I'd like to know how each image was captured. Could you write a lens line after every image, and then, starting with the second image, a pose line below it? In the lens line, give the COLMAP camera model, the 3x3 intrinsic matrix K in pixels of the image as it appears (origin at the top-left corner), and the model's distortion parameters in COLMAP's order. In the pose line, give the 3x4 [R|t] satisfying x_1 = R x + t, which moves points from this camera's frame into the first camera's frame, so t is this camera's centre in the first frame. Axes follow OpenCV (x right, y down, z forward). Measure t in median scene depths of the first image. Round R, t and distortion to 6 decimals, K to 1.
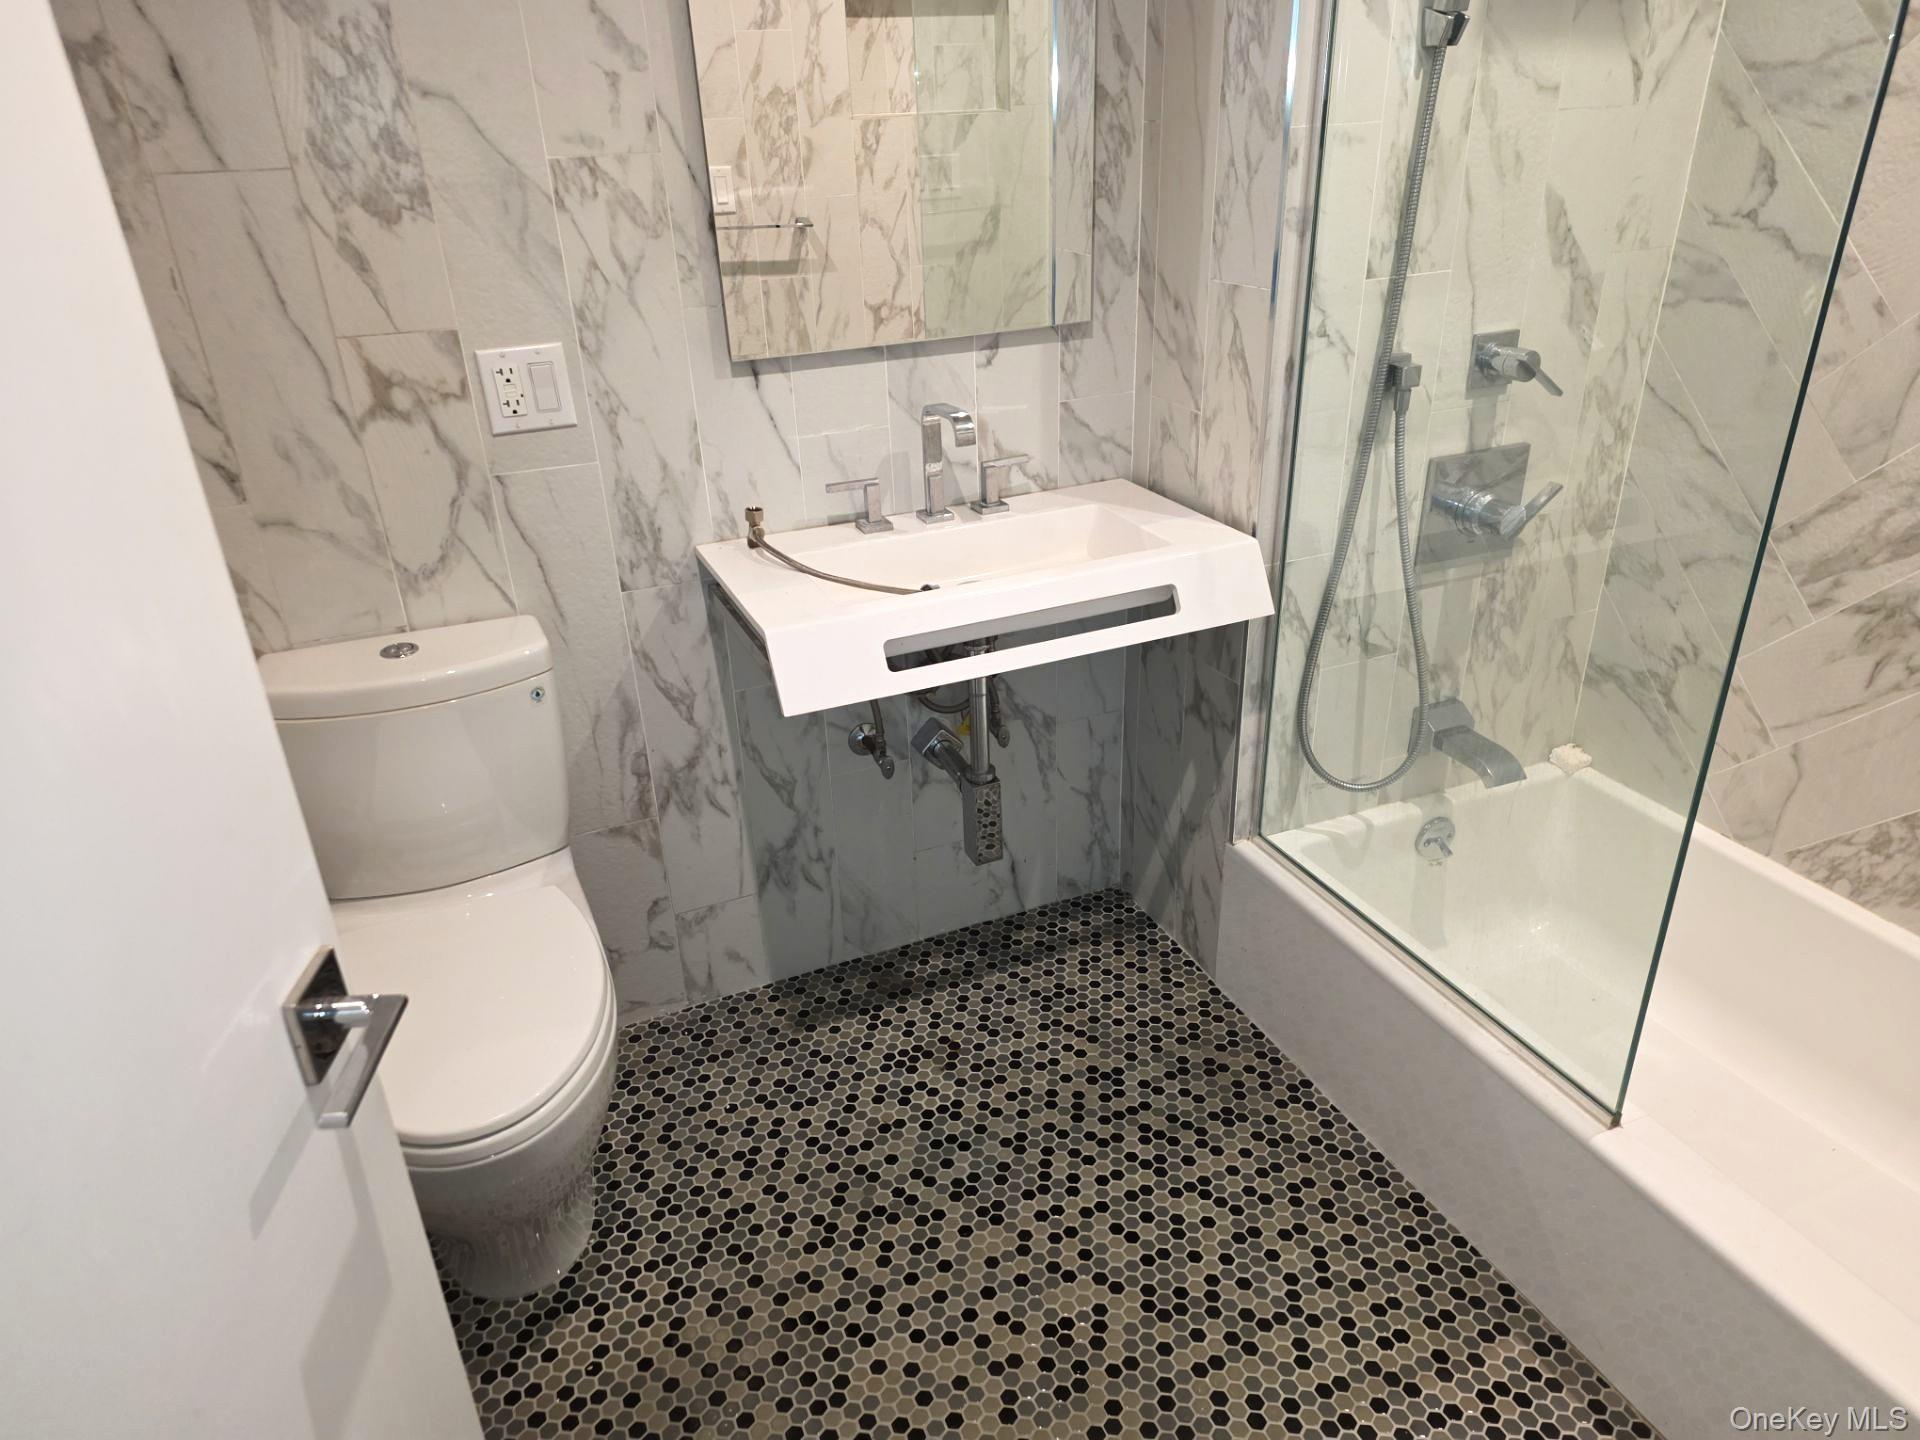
lens RADIAL K [[1301.0, 0, 960.0], [0, 1301.0, 720.0], [0, 0, 1]] dist [0.074409, -0.047744]
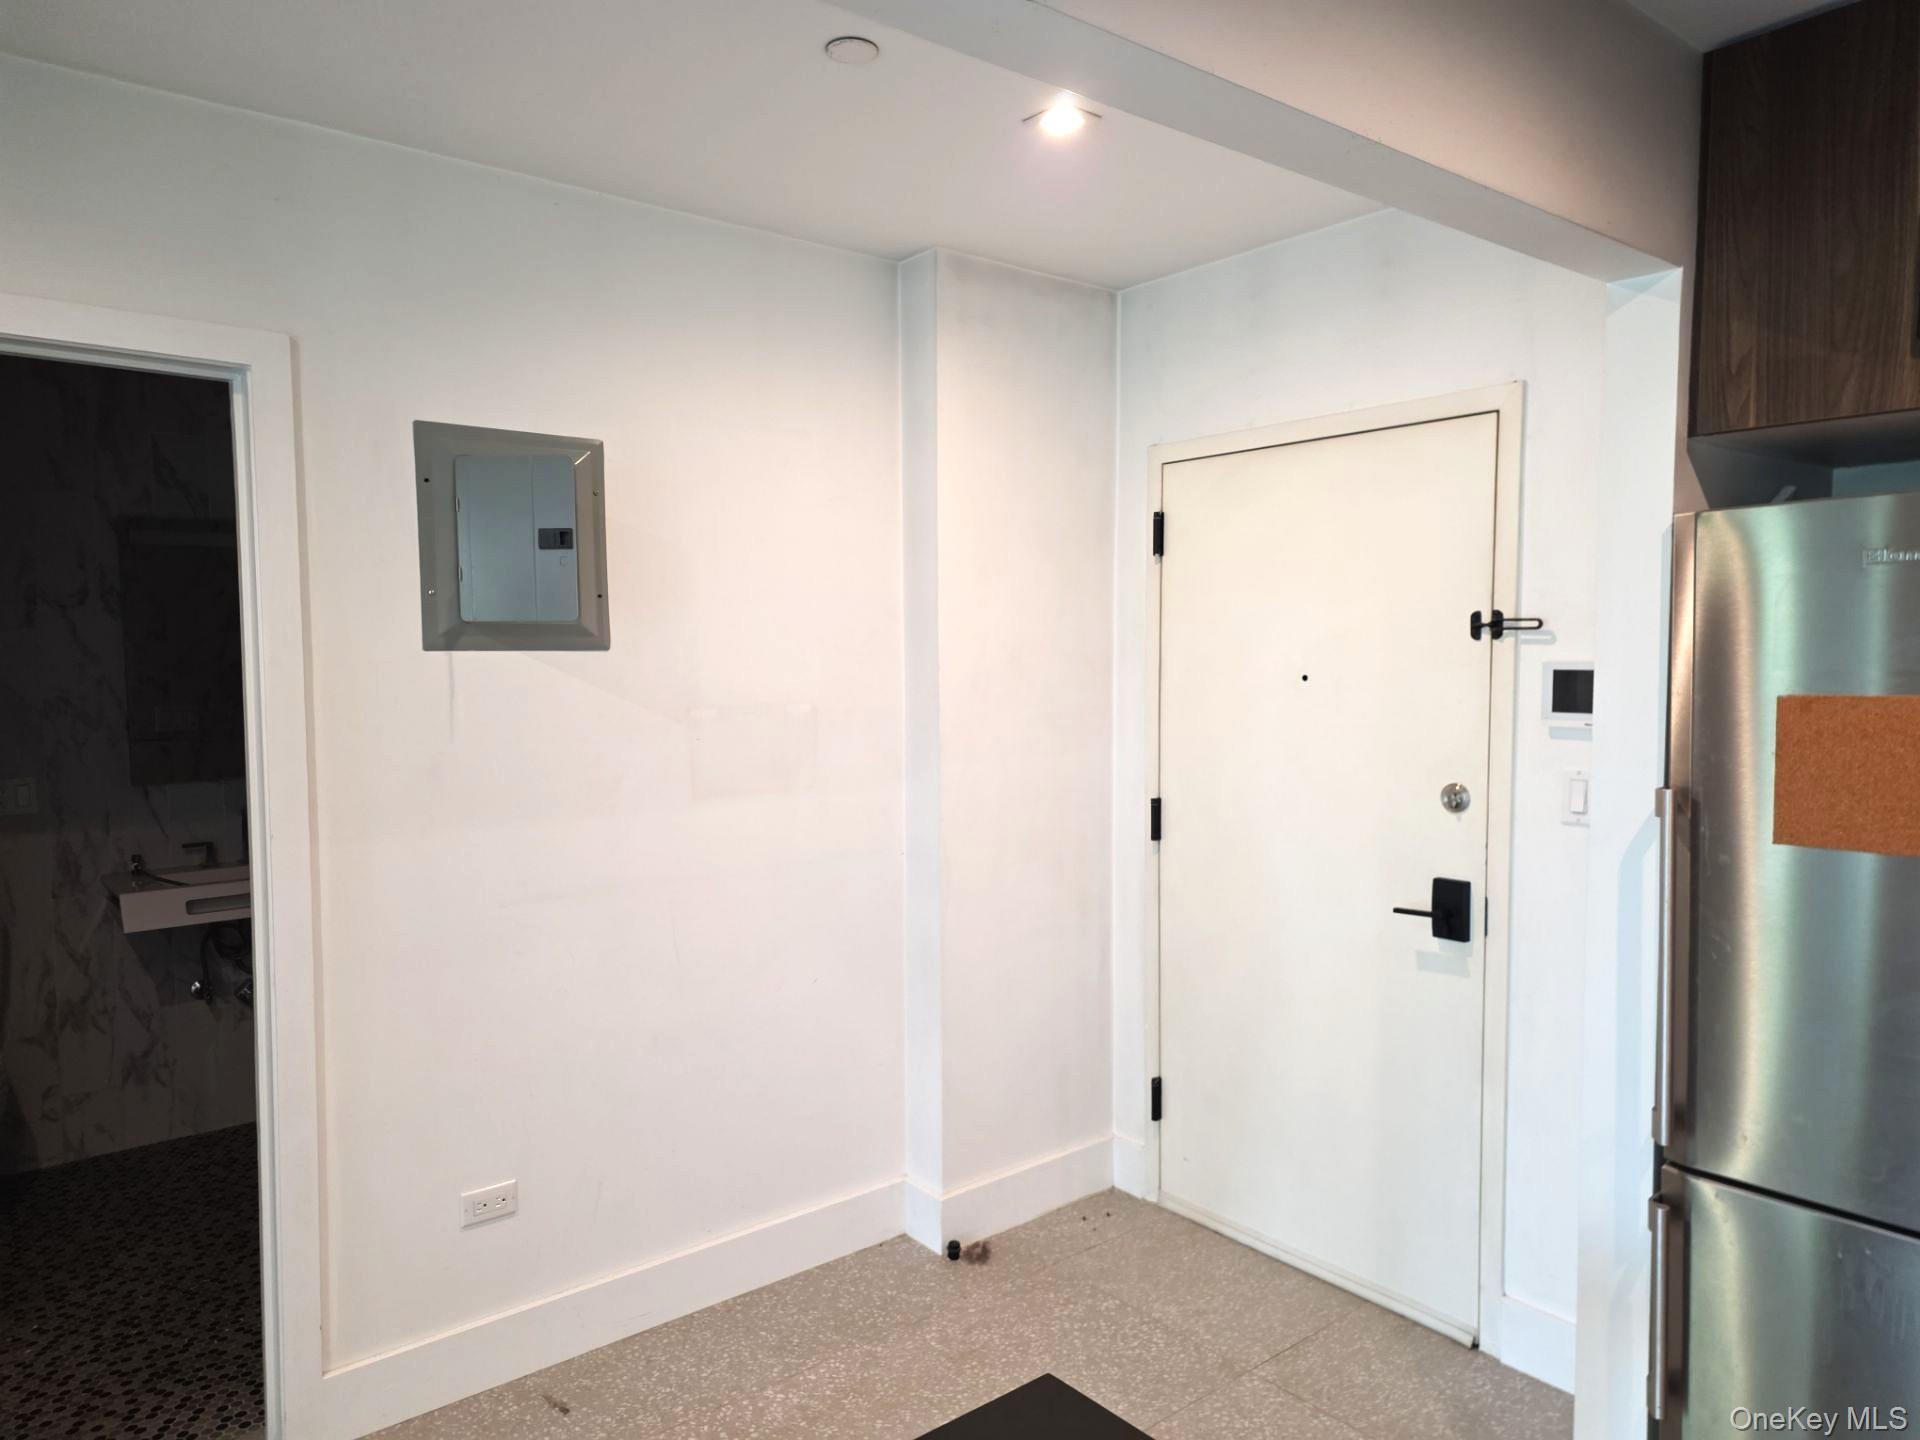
lens RADIAL K [[1301.0, 0, 960.0], [0, 1301.0, 720.0], [0, 0, 1]] dist [0.074409, -0.047744]
pose [[0.960525, 0.010111, 0.278012, 0.444392], [0.101129, 0.918281, -0.382797, 0.508309], [-0.259163, 0.395801, 0.881009, -1.102133]]
